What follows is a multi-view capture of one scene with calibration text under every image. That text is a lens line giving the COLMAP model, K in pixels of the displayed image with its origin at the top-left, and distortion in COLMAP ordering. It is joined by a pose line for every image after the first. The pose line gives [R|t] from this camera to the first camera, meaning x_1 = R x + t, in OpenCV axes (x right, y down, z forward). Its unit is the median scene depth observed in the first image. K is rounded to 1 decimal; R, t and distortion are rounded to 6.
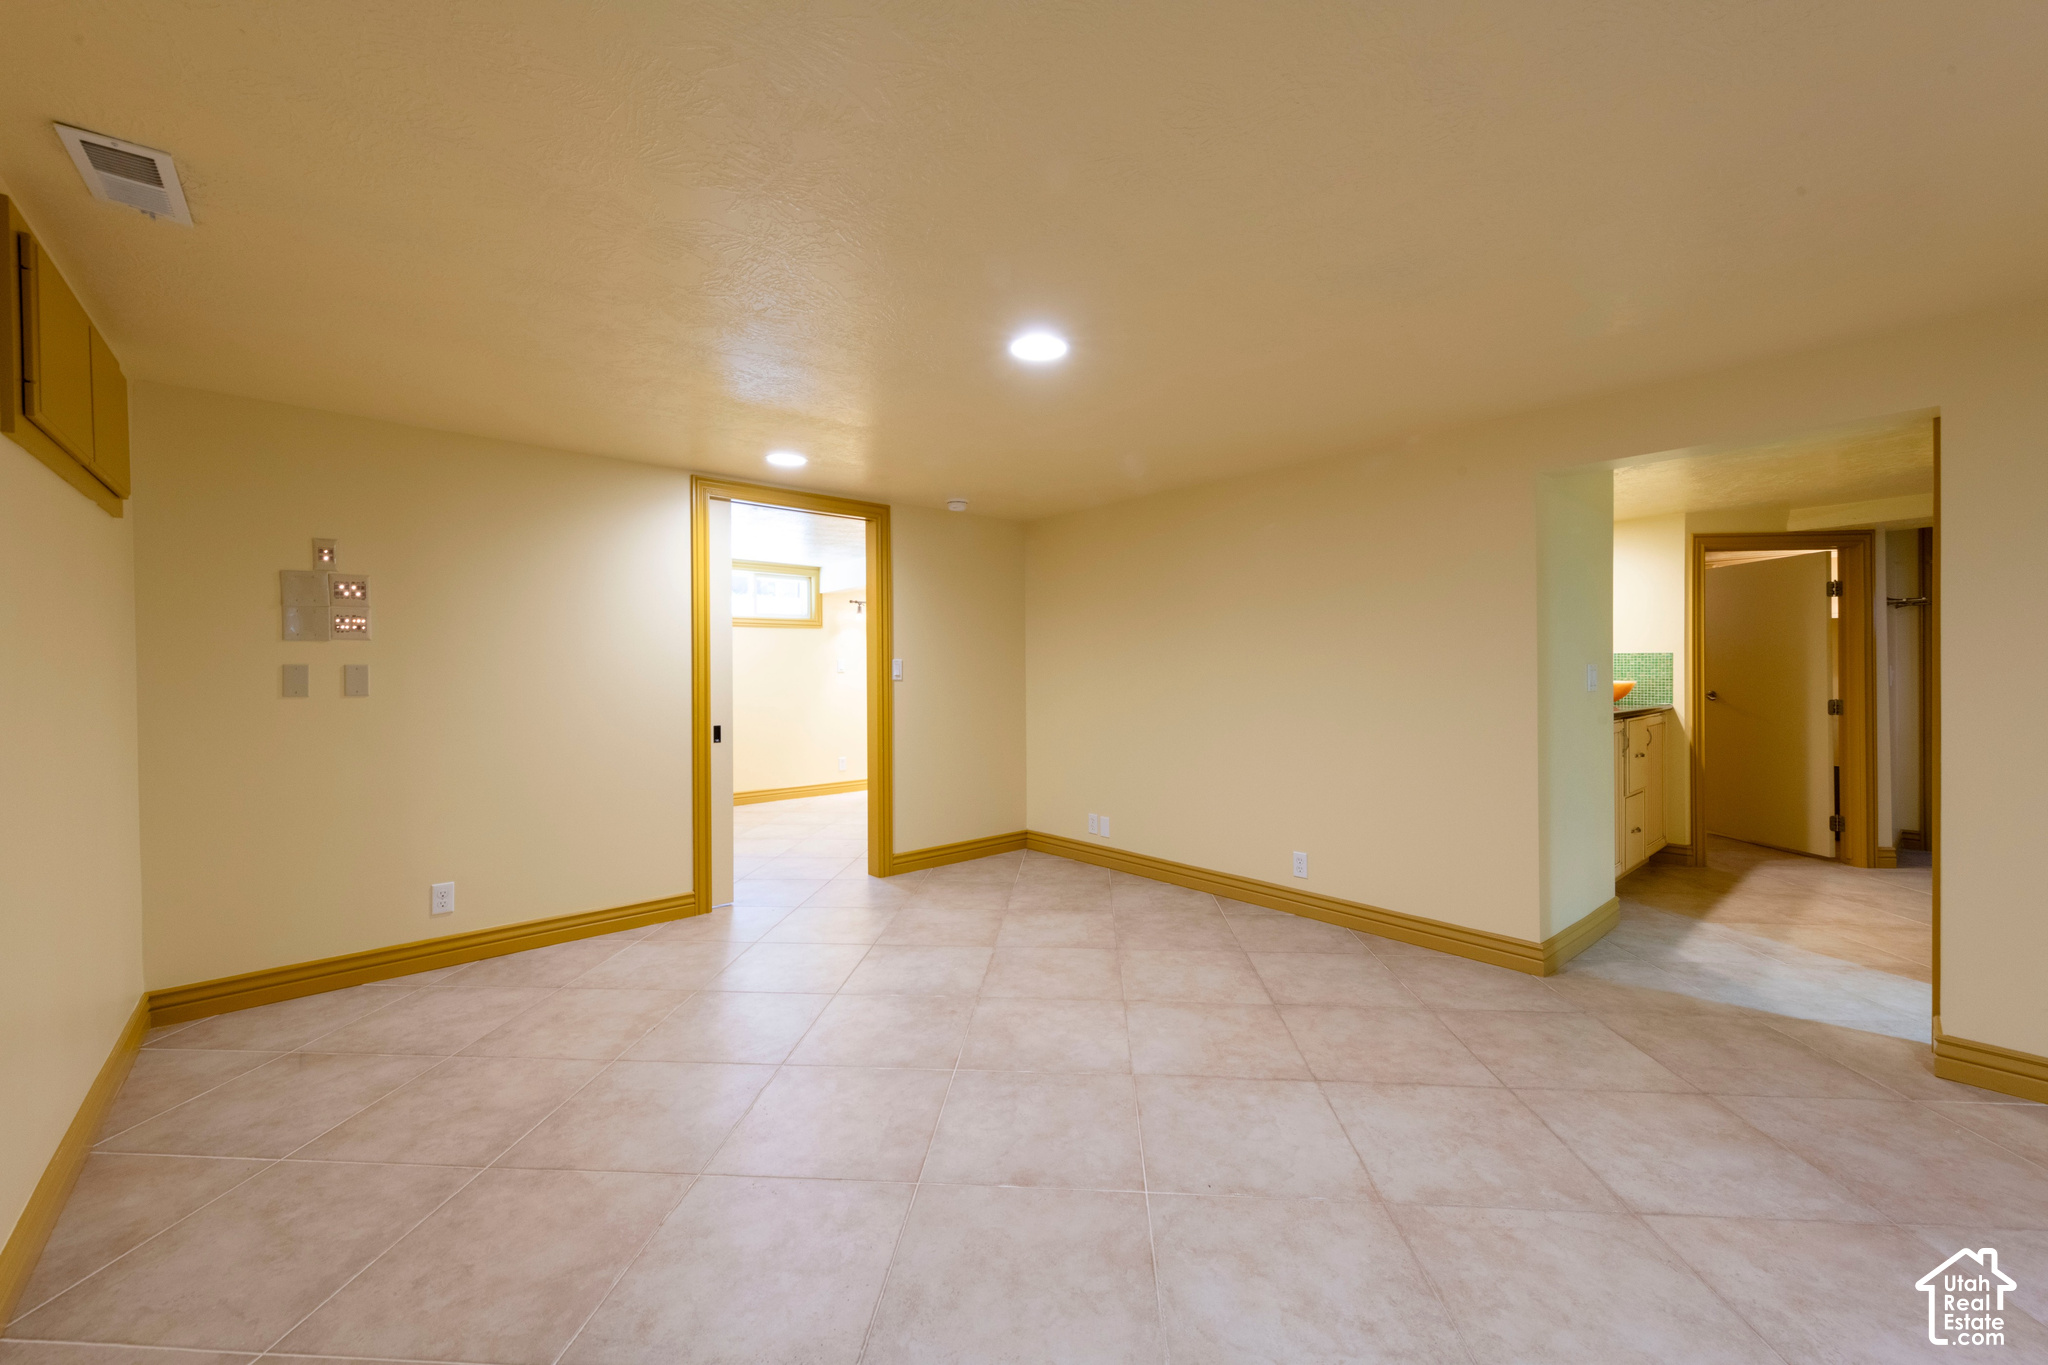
lens RADIAL K [[795.1, 0, 1016.8], [0, 795.1, 675.5], [0, 0, 1]] dist [0.000186, -0.000258]
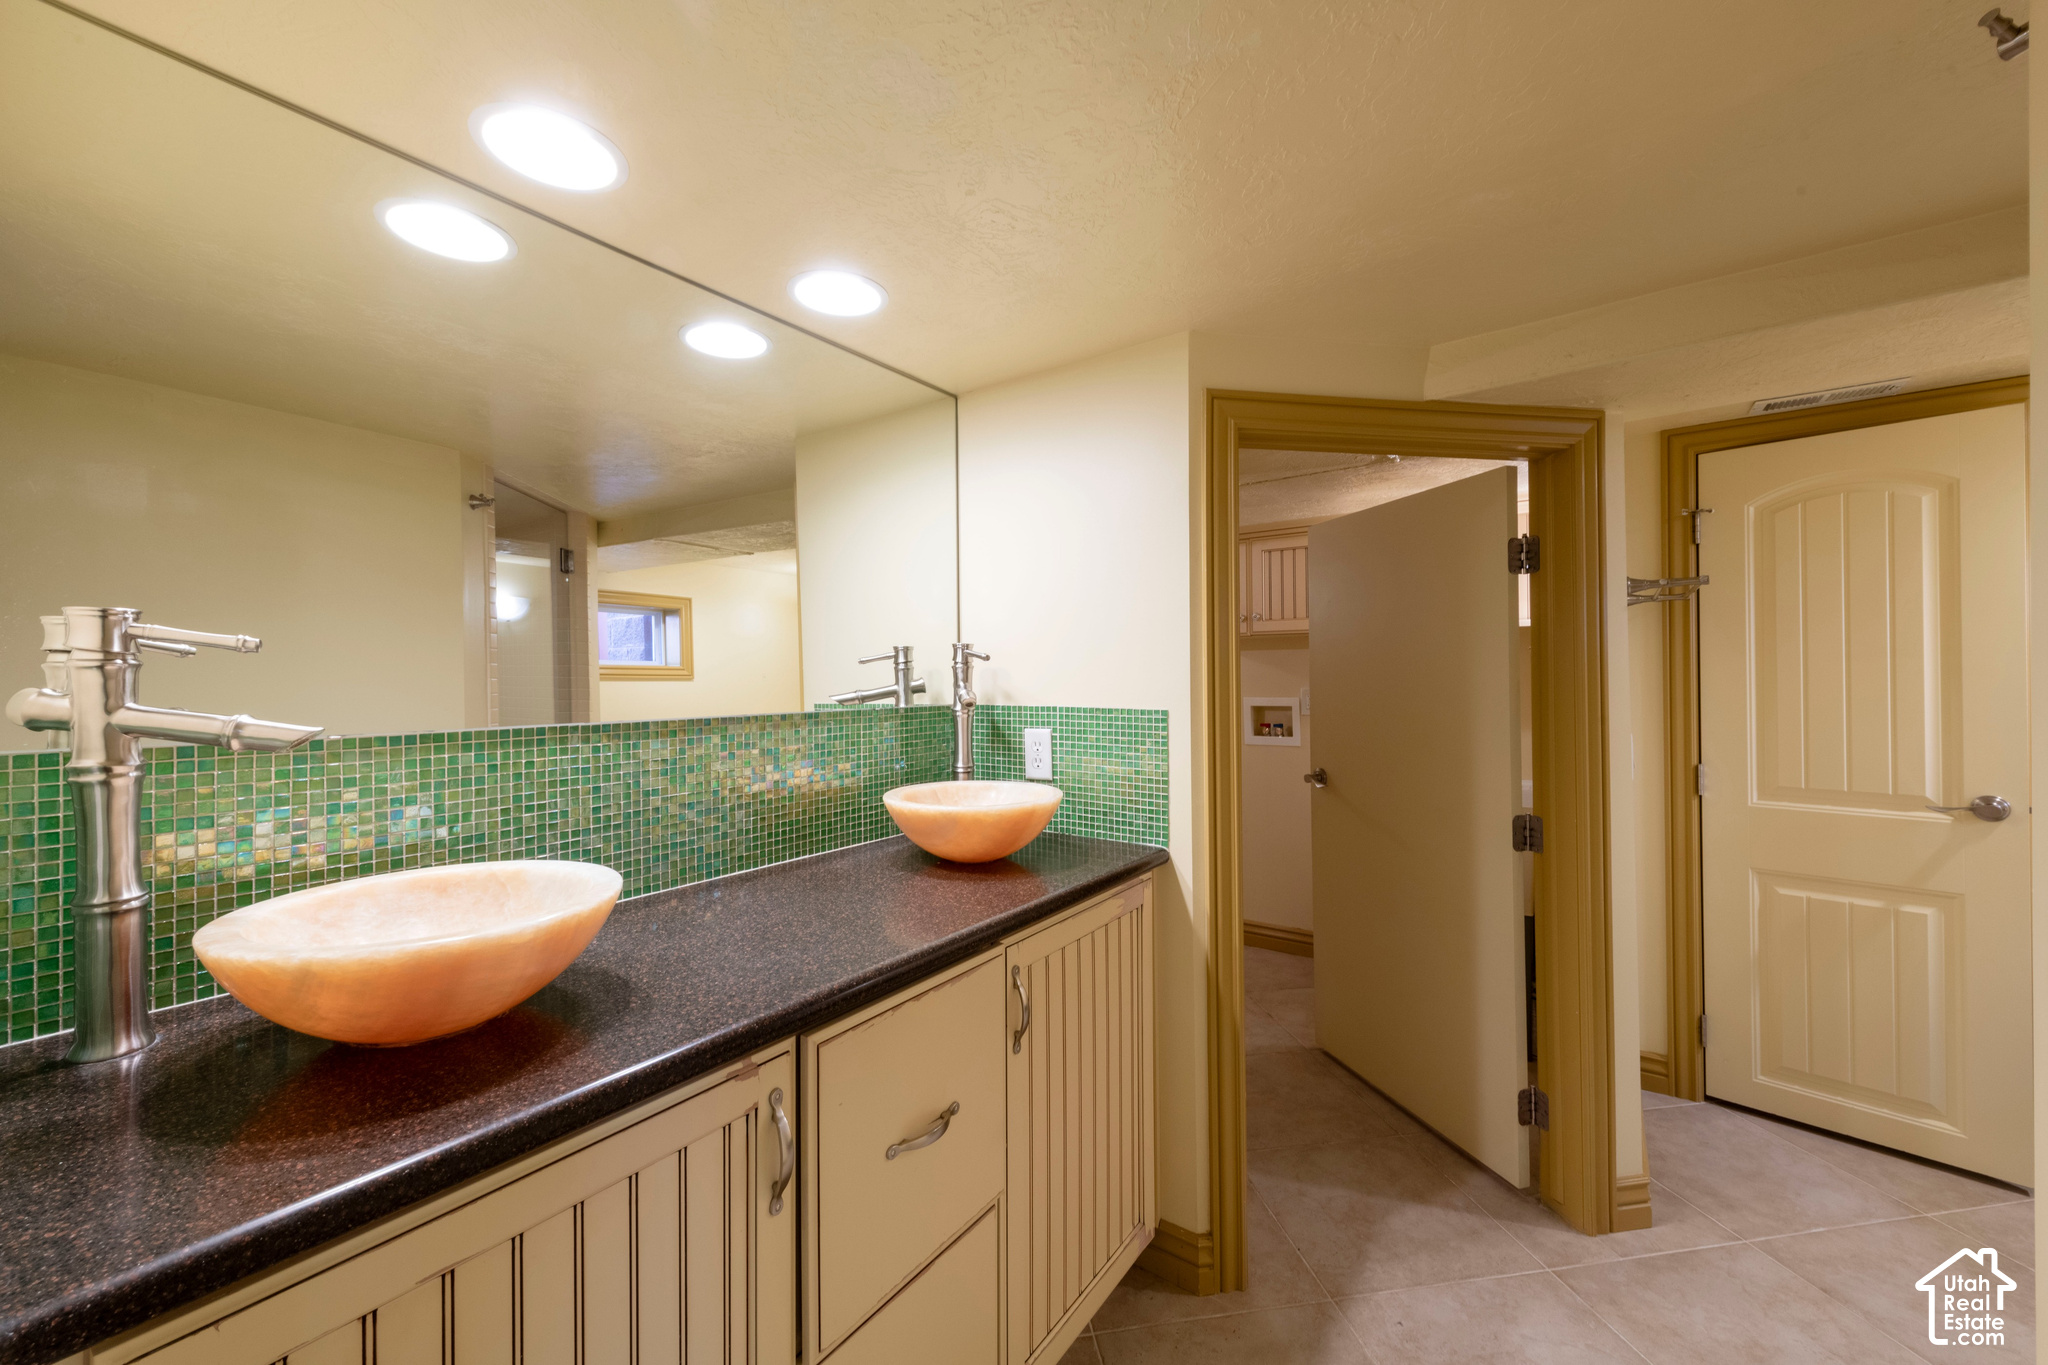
lens RADIAL K [[795.1, 0, 1024.8], [0, 795.1, 675.1], [0, 0, 1]] dist [0.000186, -0.000258]
pose [[0.971225, 0.001297, 0.238159, 0.666882], [0.000987, 0.999955, -0.009472, -0.040571], [-0.238161, 0.009435, 0.971180, 0.649810]]
